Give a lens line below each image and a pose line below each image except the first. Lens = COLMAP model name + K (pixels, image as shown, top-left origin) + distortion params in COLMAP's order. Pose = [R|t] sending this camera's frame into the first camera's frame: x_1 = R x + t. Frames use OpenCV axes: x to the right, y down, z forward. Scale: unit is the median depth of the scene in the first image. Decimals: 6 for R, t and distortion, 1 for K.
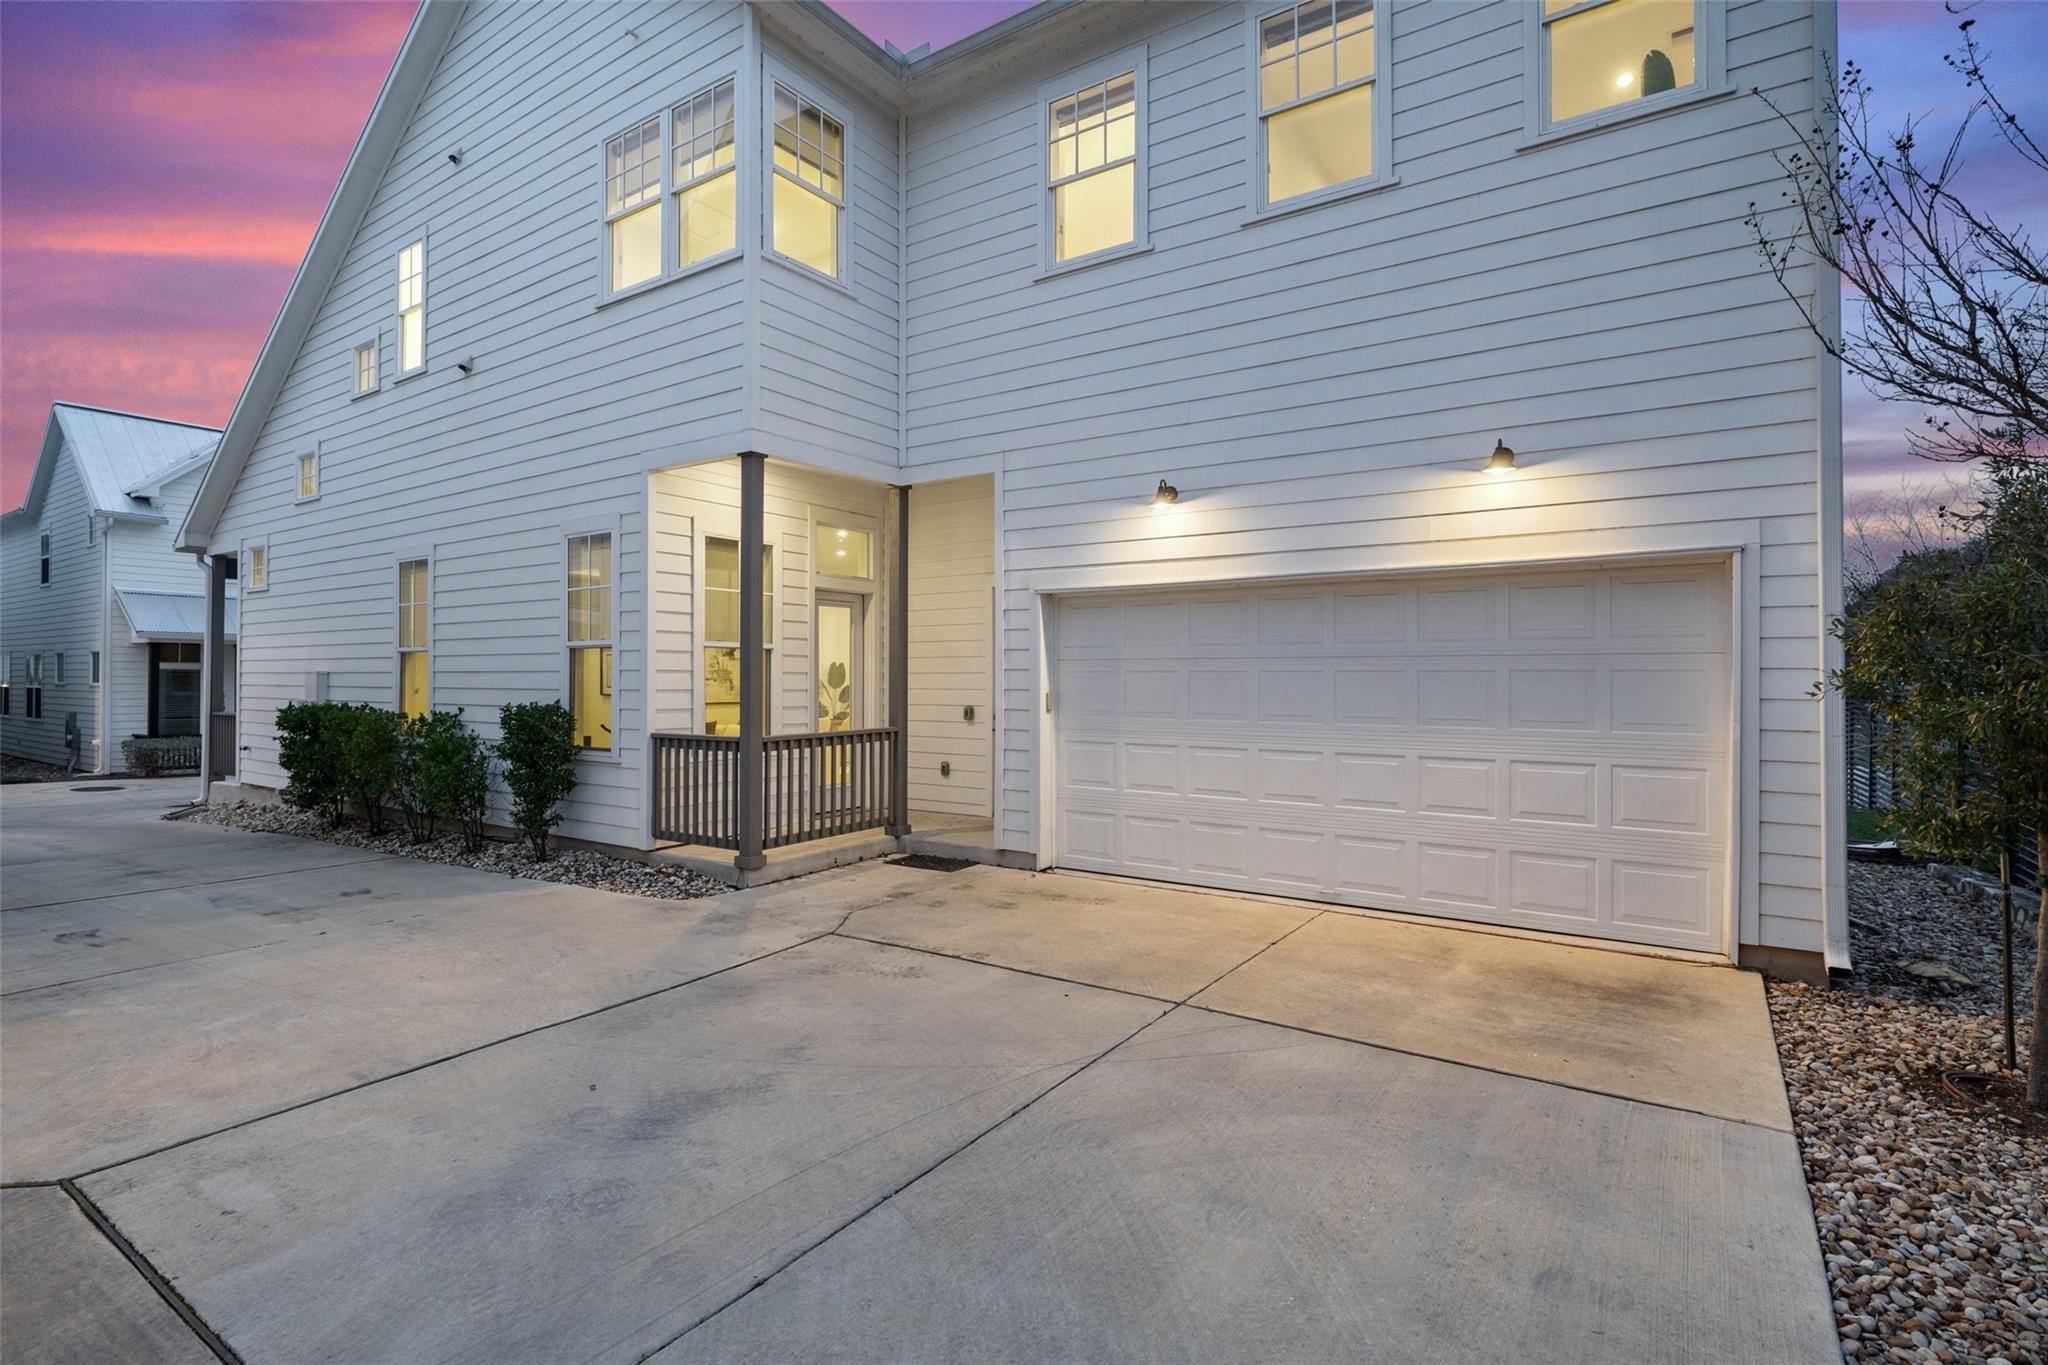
lens RADIAL K [[981.8, 0, 1028.1], [0, 981.8, 672.5], [0, 0, 1]] dist [-0.006038, 0.002950]
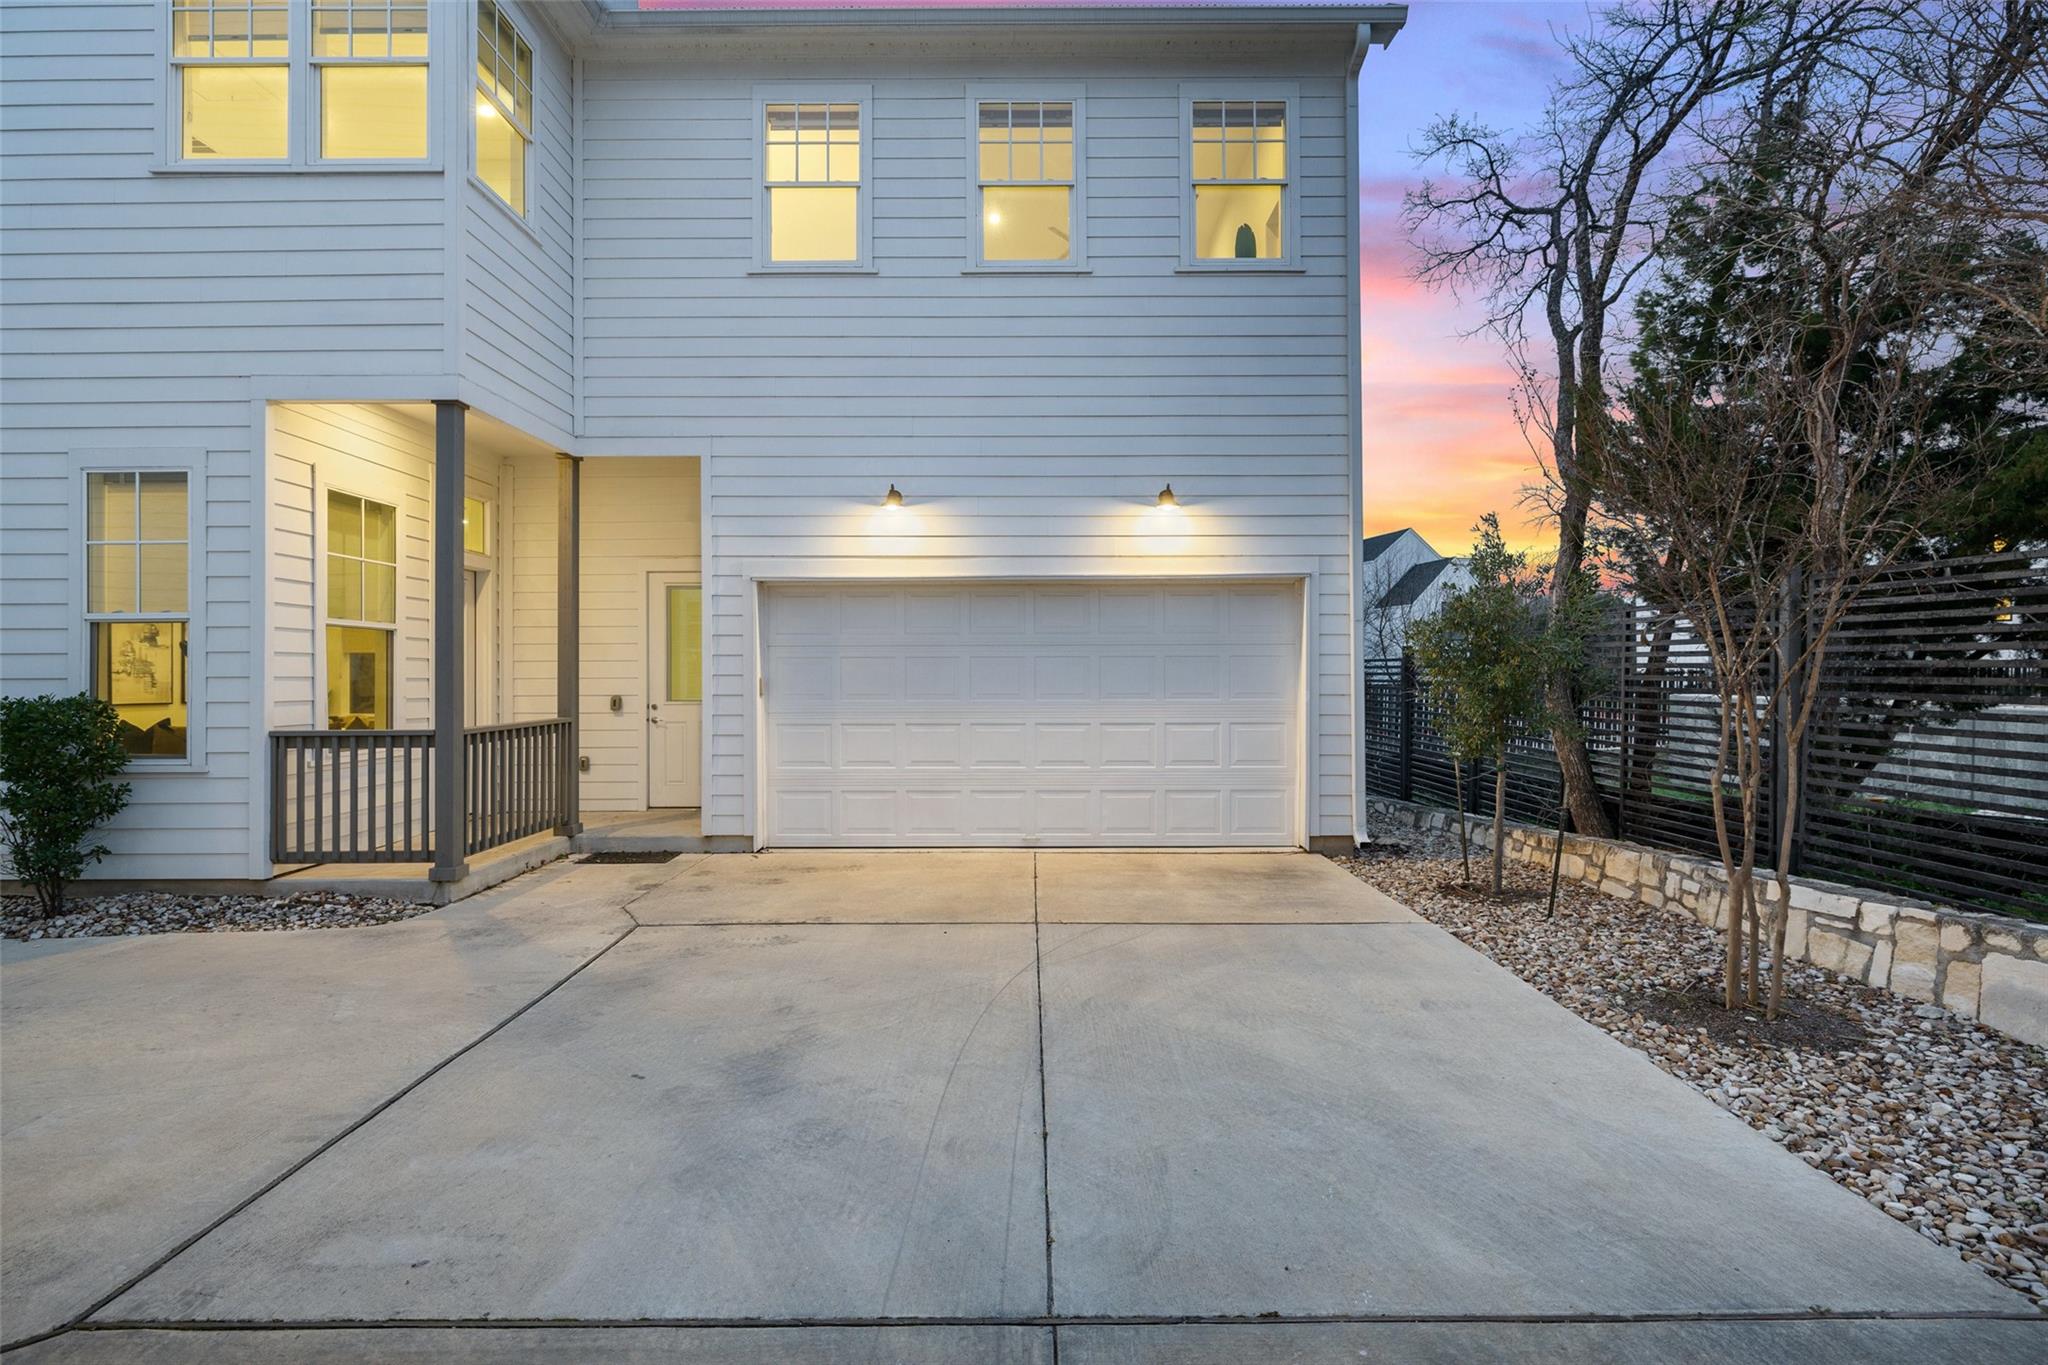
lens RADIAL K [[981.8, 0, 1014.5], [0, 981.8, 676.3], [0, 0, 1]] dist [-0.006038, 0.002950]
pose [[0.825298, -0.003475, 0.564687, -0.368261], [0.002223, 0.999993, 0.002905, 0.017812], [-0.564693, -0.001143, 0.825300, 0.004626]]
